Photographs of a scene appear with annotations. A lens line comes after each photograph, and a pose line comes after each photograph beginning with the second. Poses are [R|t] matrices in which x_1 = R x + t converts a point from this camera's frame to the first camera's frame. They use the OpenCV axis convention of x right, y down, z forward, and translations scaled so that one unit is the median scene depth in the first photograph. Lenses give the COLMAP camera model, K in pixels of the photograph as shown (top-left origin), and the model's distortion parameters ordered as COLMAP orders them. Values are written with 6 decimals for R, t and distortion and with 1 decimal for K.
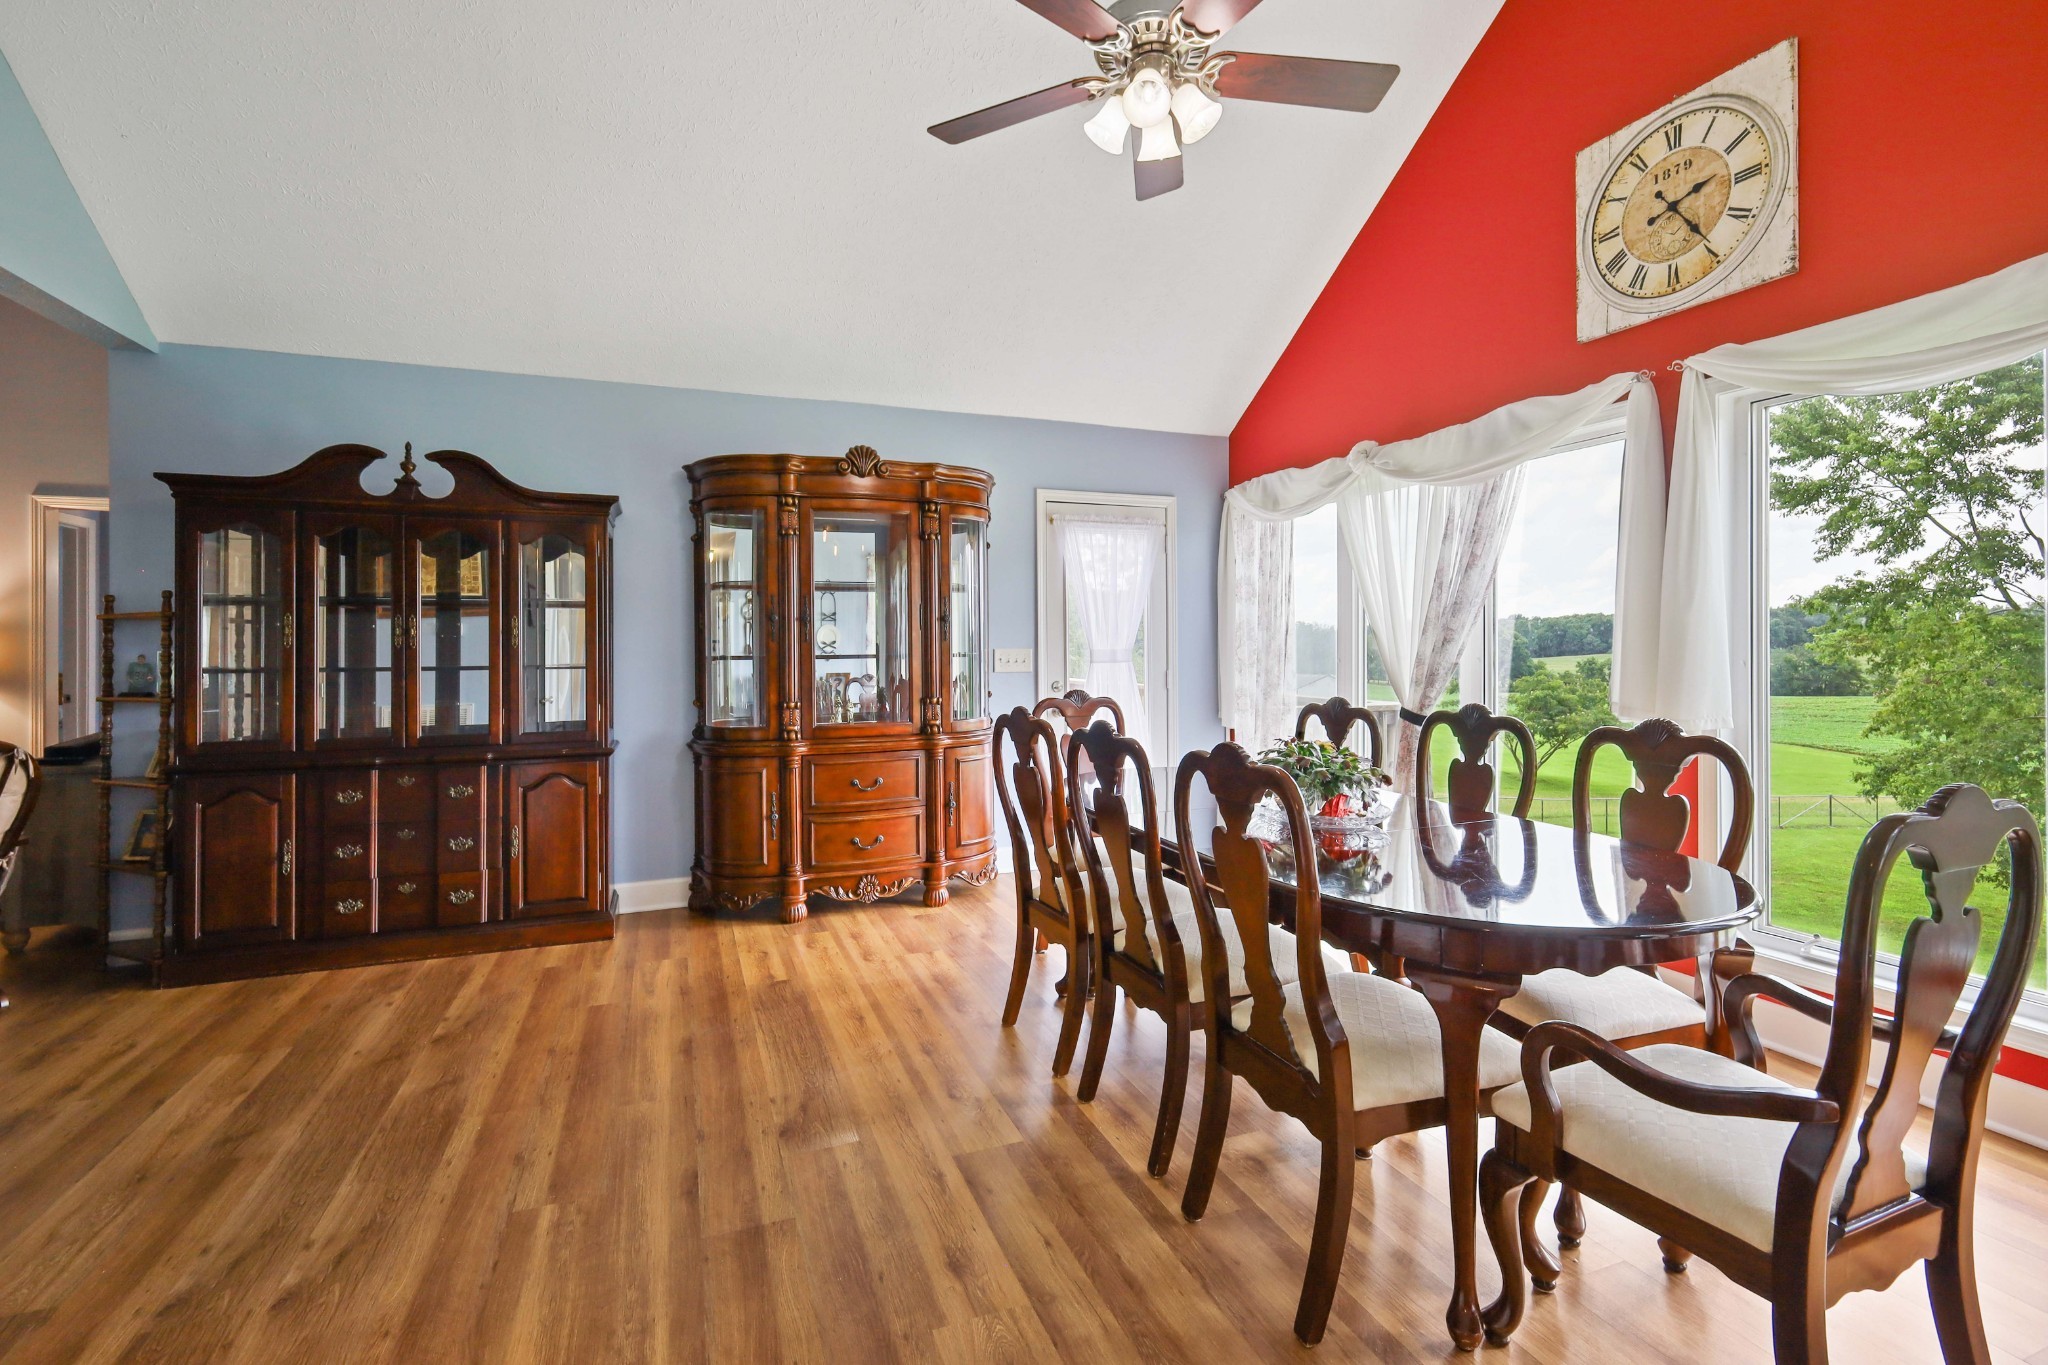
lens RADIAL K [[909.5, 0, 1039.6], [0, 909.5, 638.4], [0, 0, 1]] dist [-0.000509, -0.000142]
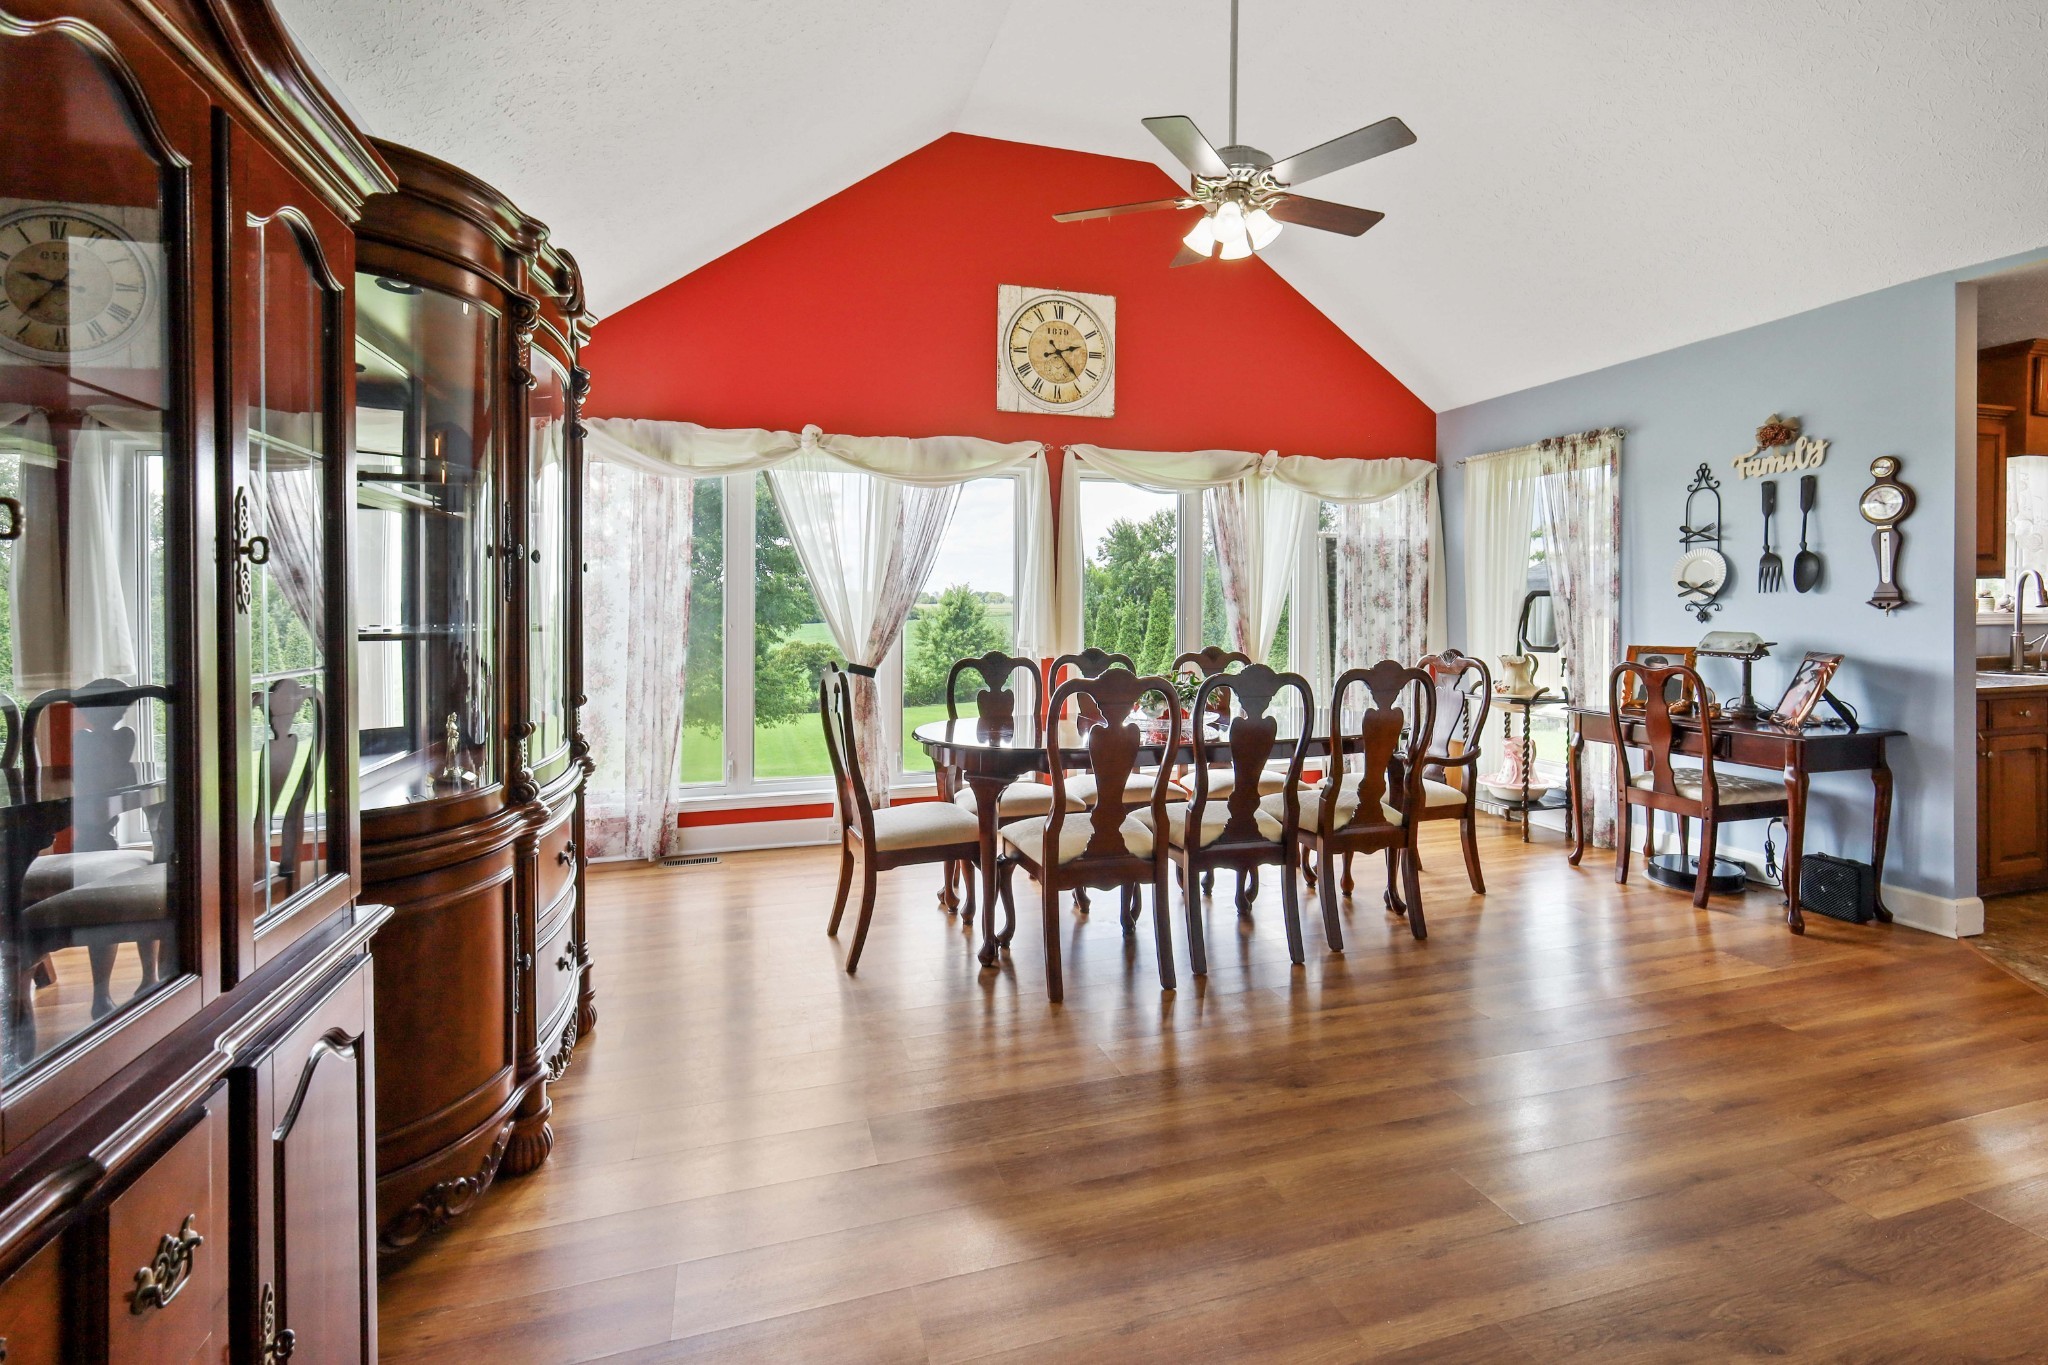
lens RADIAL K [[909.5, 0, 1006.5], [0, 909.5, 610.5], [0, 0, 1]] dist [-0.000509, -0.000142]
pose [[0.091357, 0.002690, 0.995815, -1.006886], [-0.000788, 0.999996, -0.002629, 0.013435], [-0.995818, -0.000545, 0.091358, 0.939475]]
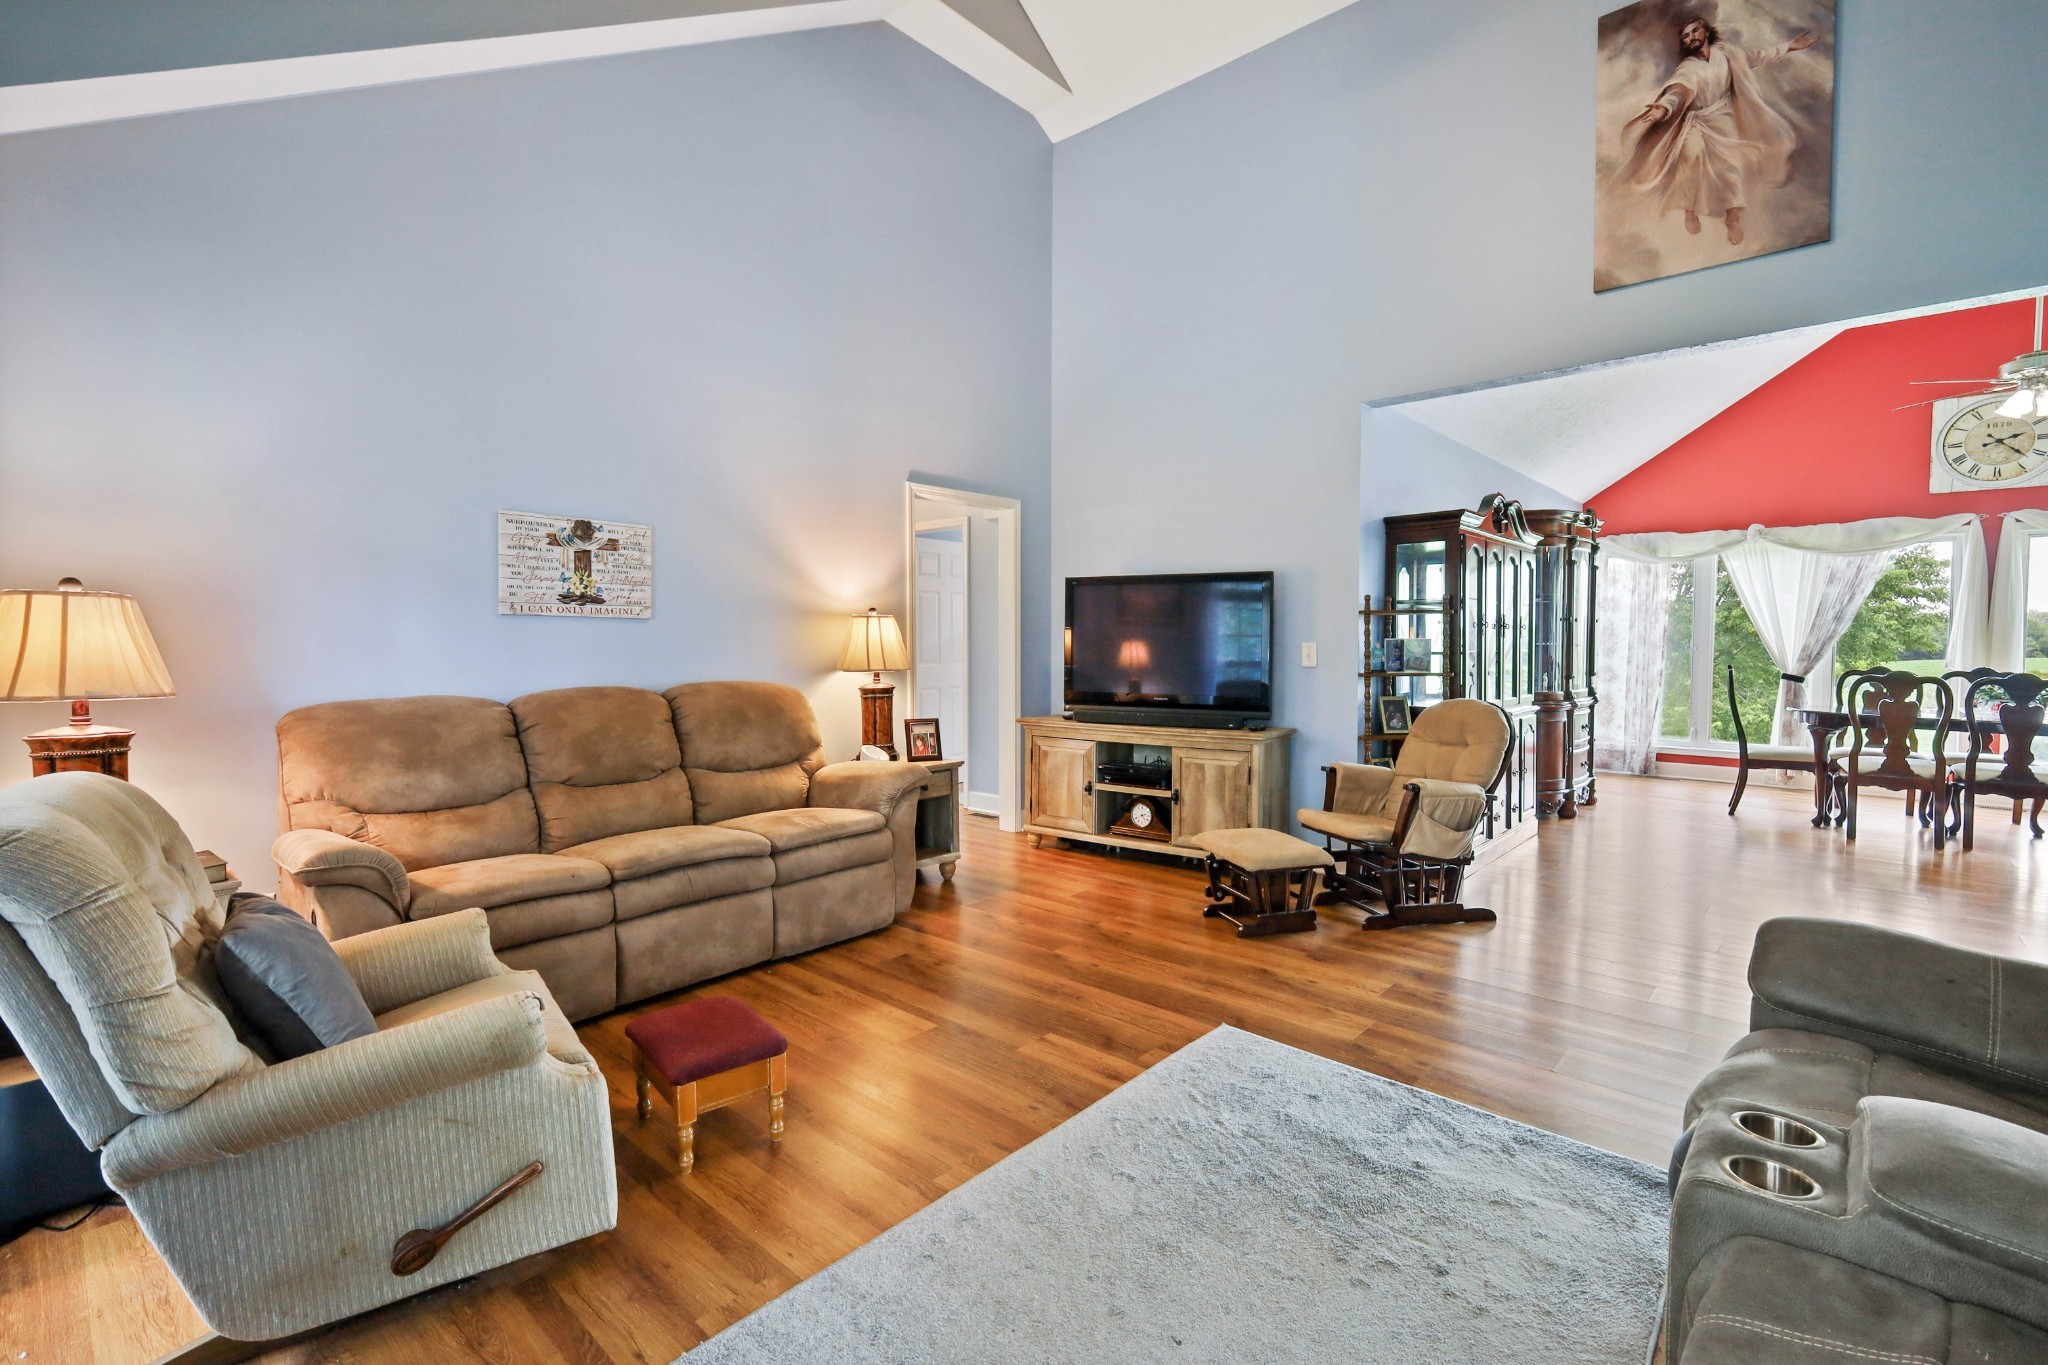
lens RADIAL K [[909.5, 0, 1021.6], [0, 909.5, 664.3], [0, 0, 1]] dist [-0.000509, -0.000142]
pose [[0.898754, -0.005996, 0.438412, -2.408000], [-0.007442, 0.999554, 0.028927, 0.021443], [-0.438390, -0.029261, 0.898309, 0.041040]]
